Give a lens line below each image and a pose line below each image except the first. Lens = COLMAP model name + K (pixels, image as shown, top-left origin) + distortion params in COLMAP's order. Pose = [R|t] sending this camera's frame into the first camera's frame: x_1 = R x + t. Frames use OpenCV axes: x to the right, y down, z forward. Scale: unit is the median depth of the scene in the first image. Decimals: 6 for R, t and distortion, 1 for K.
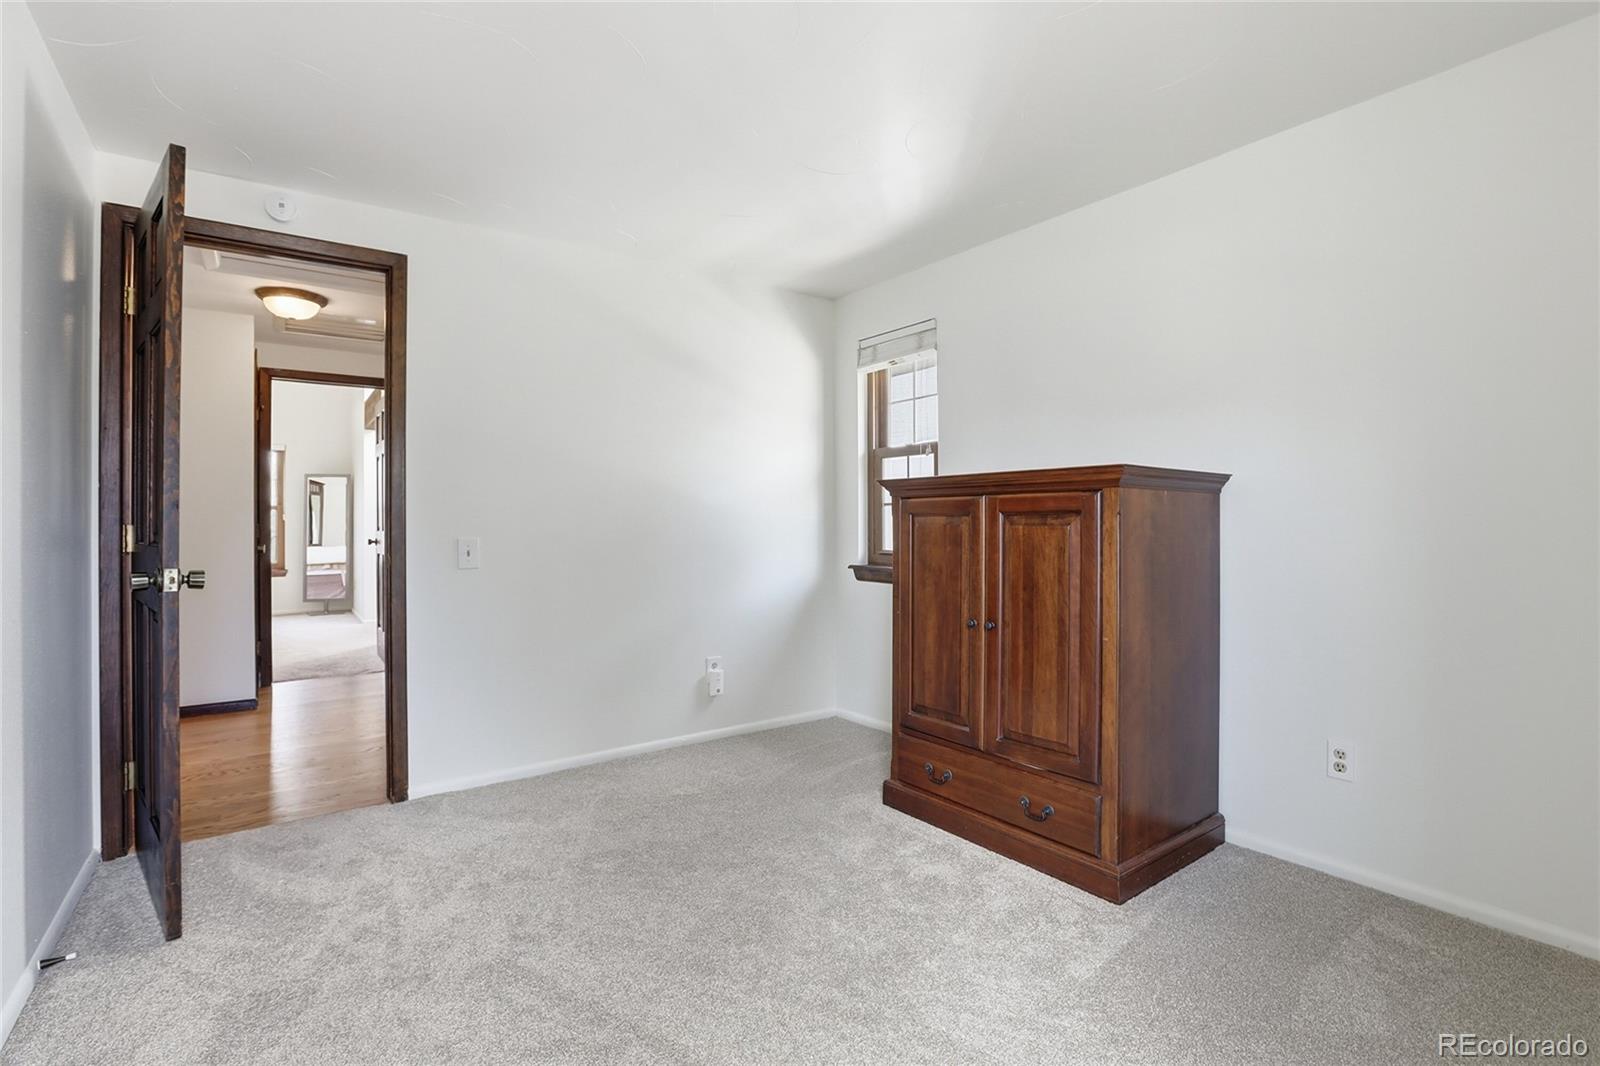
lens RADIAL K [[734.8, 0, 800.6], [0, 734.8, 521.9], [0, 0, 1]] dist [-0.072314, 0.024248]
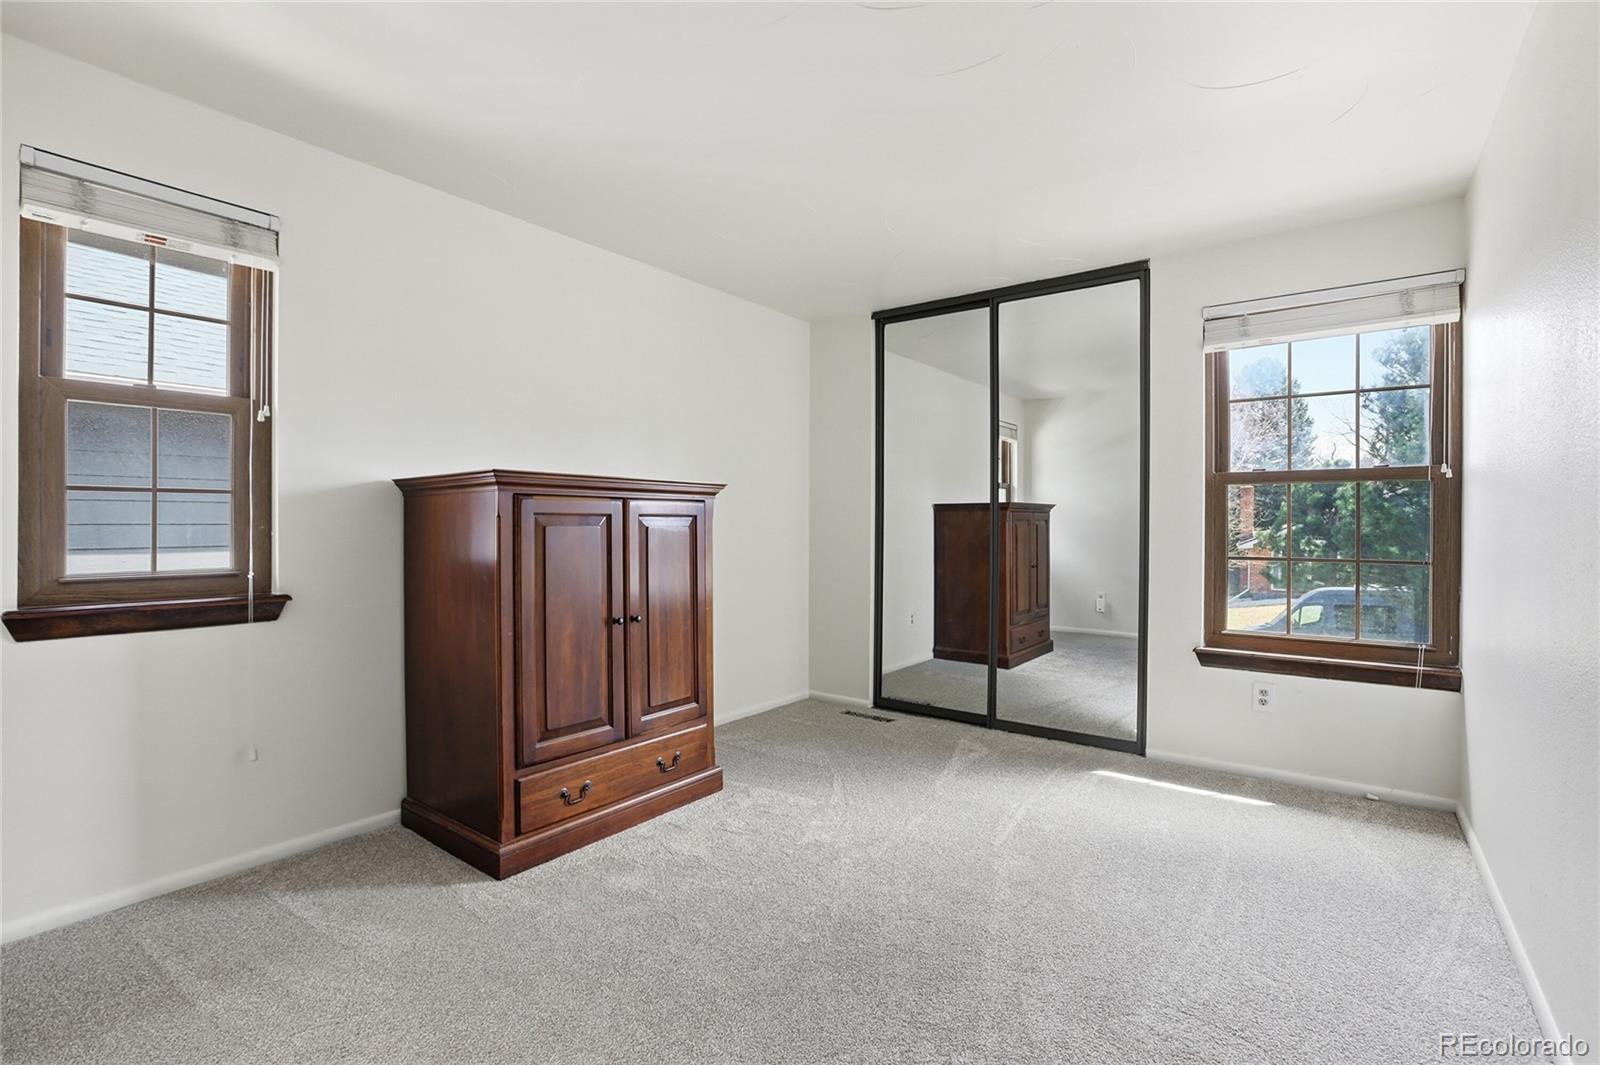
lens RADIAL K [[734.8, 0, 800.6], [0, 734.8, 521.4], [0, 0, 1]] dist [-0.072314, 0.024248]
pose [[-0.285870, 0.006796, 0.958244, -0.678378], [0.002246, 0.999977, -0.006422, 0.006527], [-0.958266, 0.000316, -0.285879, 0.859255]]
